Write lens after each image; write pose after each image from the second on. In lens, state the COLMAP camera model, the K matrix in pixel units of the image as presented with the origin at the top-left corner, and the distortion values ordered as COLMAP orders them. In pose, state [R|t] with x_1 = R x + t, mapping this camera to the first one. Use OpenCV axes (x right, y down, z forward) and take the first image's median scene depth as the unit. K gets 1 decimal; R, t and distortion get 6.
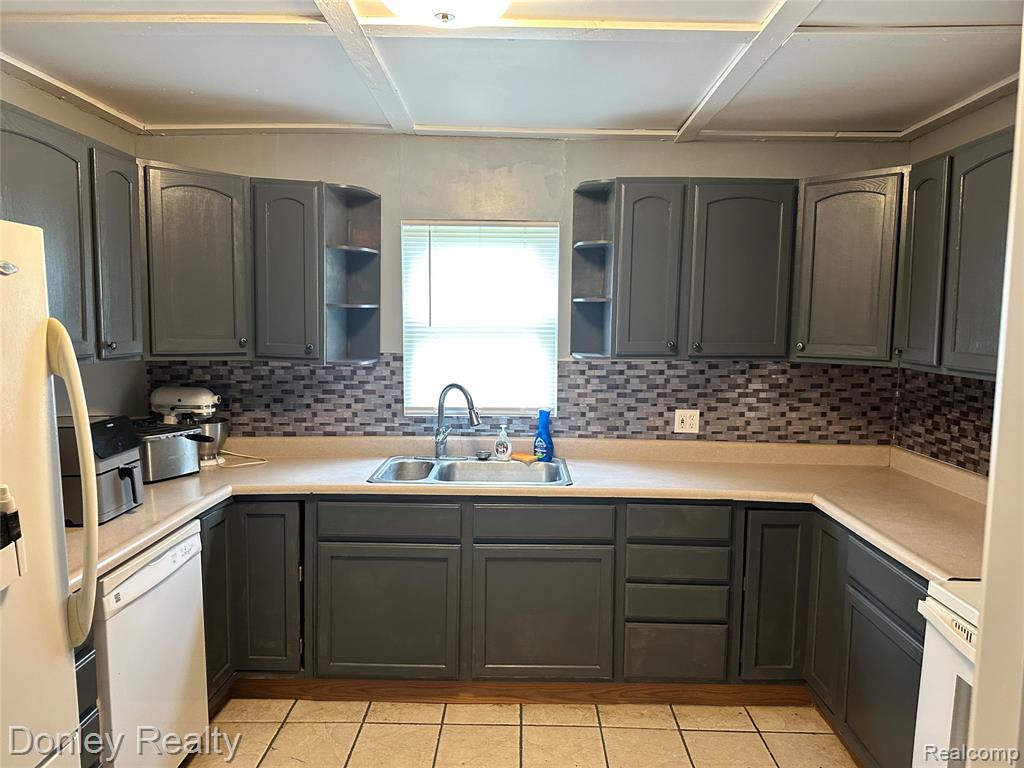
lens RADIAL K [[703.8, 0, 512.0], [0, 703.8, 384.0], [0, 0, 1]] dist [0.137890, -0.204096]
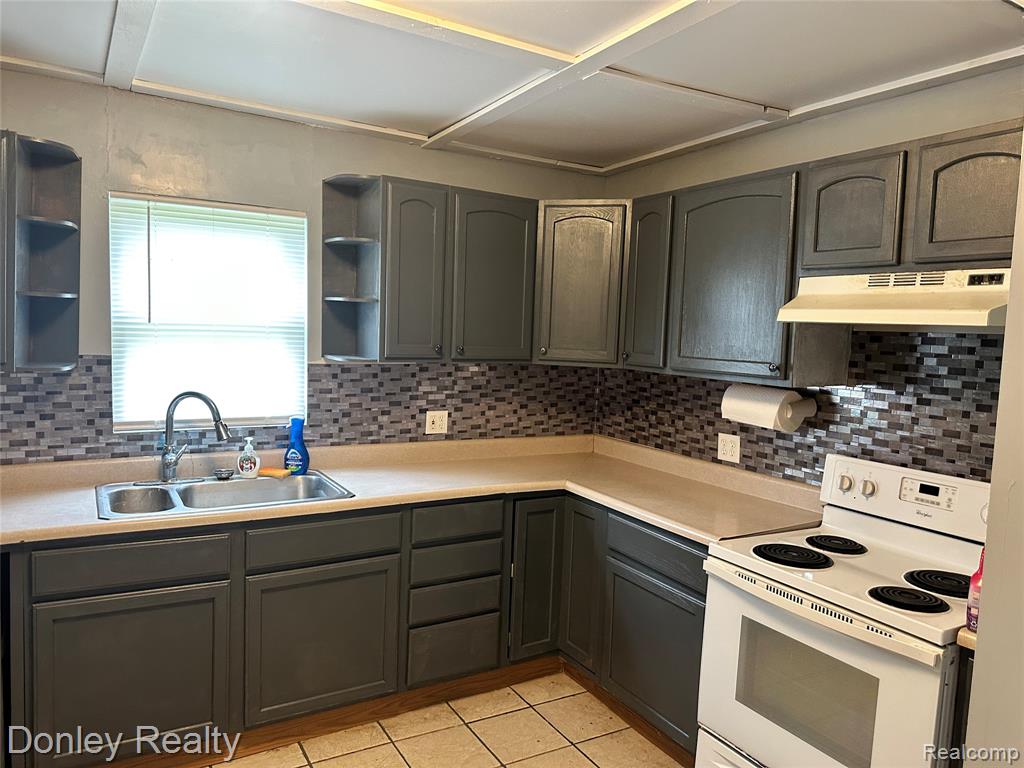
lens RADIAL K [[715.0, 0, 512.0], [0, 715.0, 384.0], [0, 0, 1]] dist [0.108750, -0.152518]
pose [[0.860608, -0.019614, 0.508891, -0.189458], [0.022641, 0.999744, 0.000244, -0.000909], [-0.508765, 0.011312, 0.860831, 0.058885]]
